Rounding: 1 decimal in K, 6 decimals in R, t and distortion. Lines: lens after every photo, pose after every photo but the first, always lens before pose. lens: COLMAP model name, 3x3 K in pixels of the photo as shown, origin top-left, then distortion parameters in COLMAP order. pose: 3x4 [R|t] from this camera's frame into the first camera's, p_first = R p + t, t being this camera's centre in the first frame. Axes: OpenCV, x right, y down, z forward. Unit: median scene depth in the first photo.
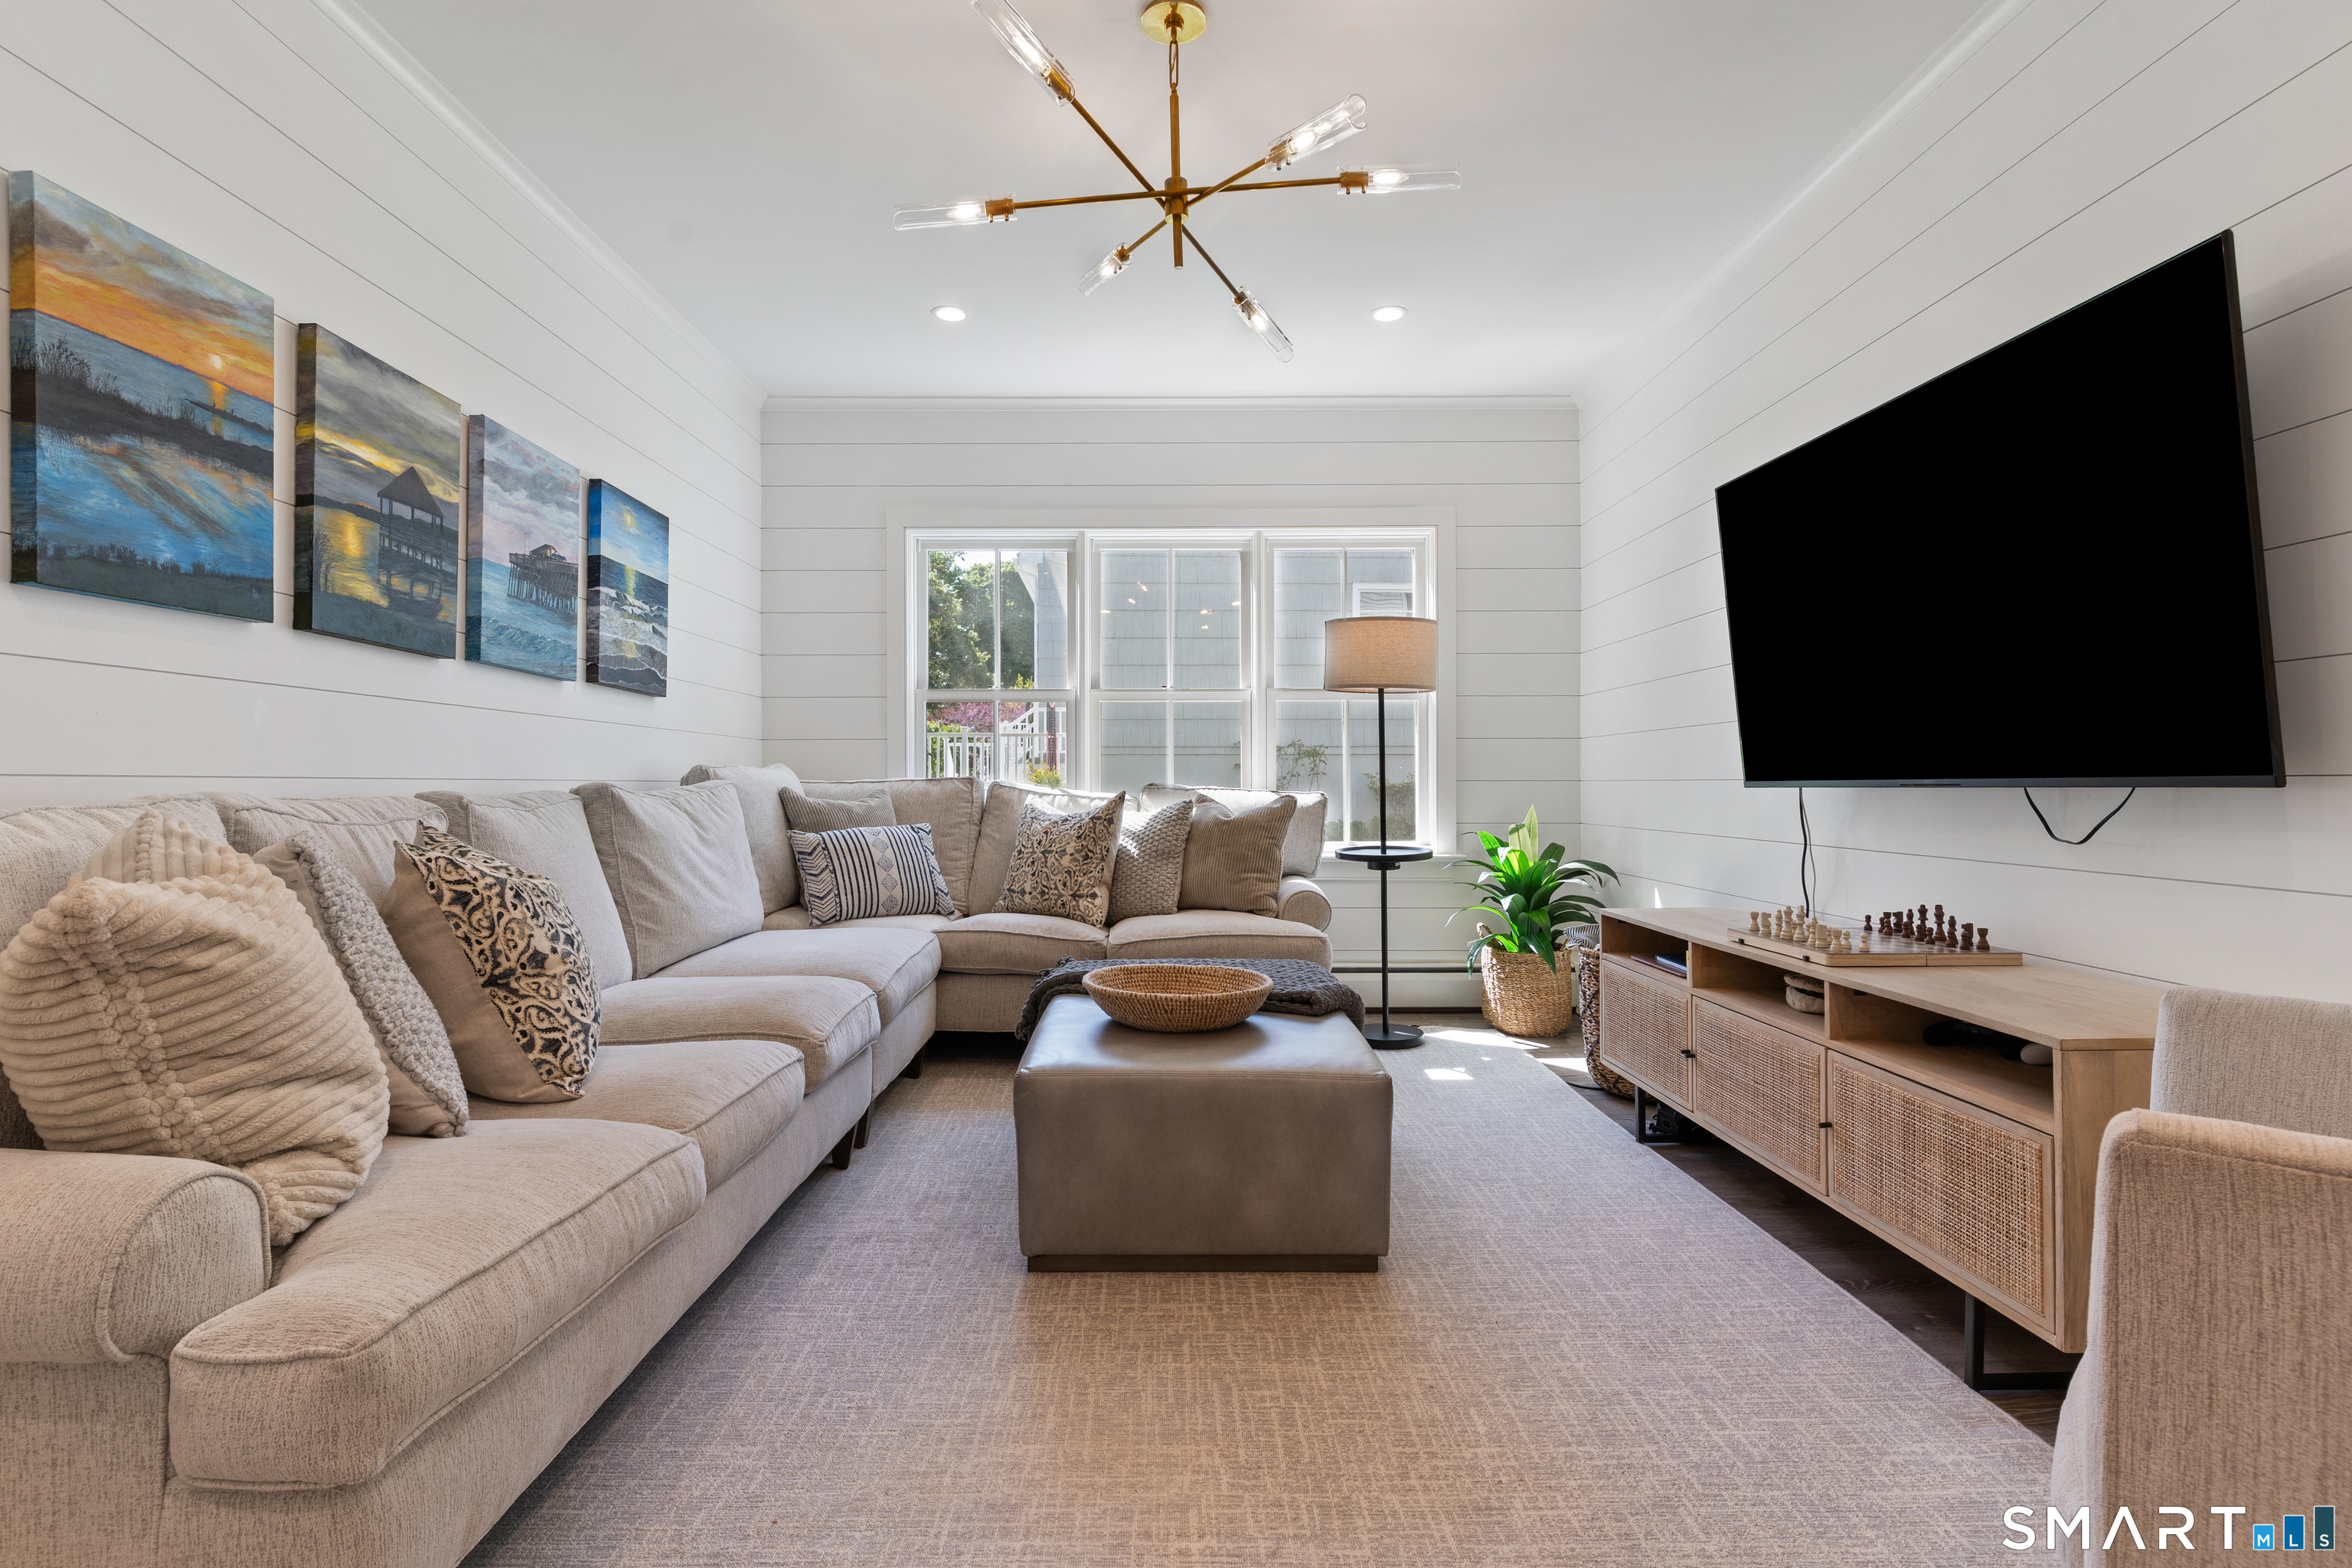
lens RADIAL K [[1139.8, 0, 1167.2], [0, 1139.8, 781.4], [0, 0, 1]] dist [0.005776, -0.000794]
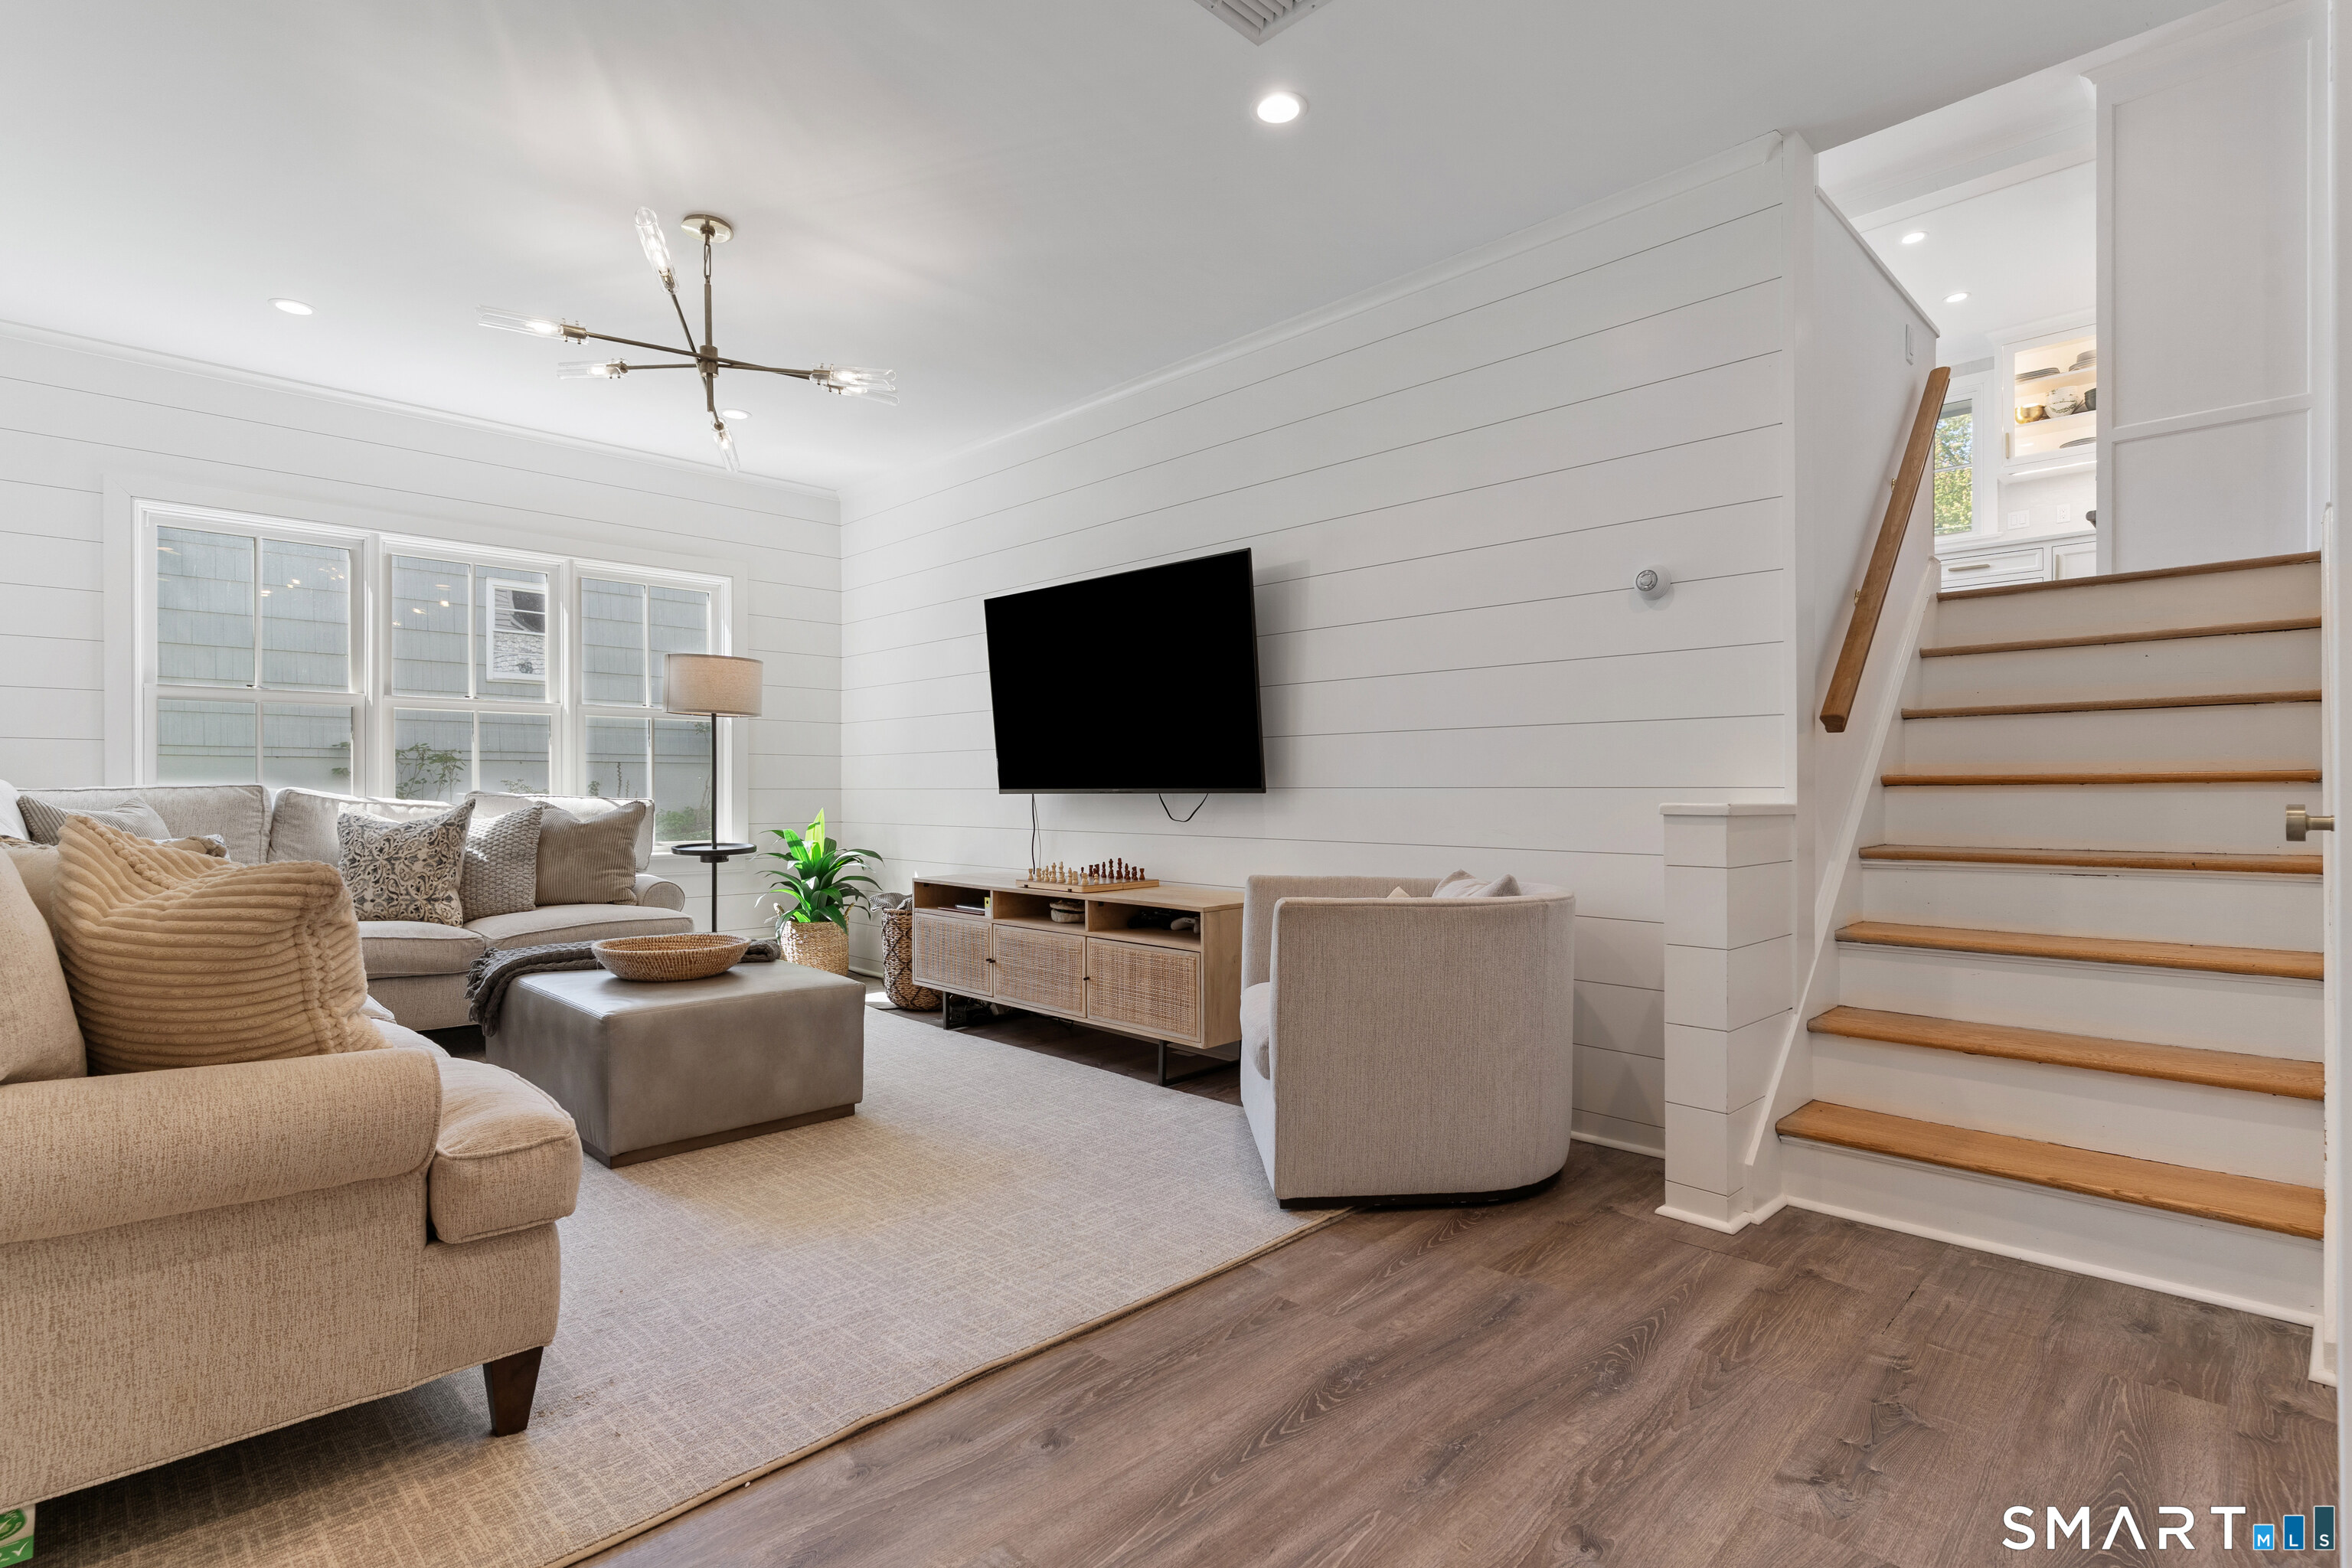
lens RADIAL K [[1139.8, 0, 1175.9], [0, 1139.8, 790.8], [0, 0, 1]] dist [0.005776, -0.000794]
pose [[0.703472, -0.000100, 0.710723, -0.532514], [-0.001479, 0.999998, 0.001604, -0.002120], [-0.710721, -0.002180, 0.703470, -0.329618]]
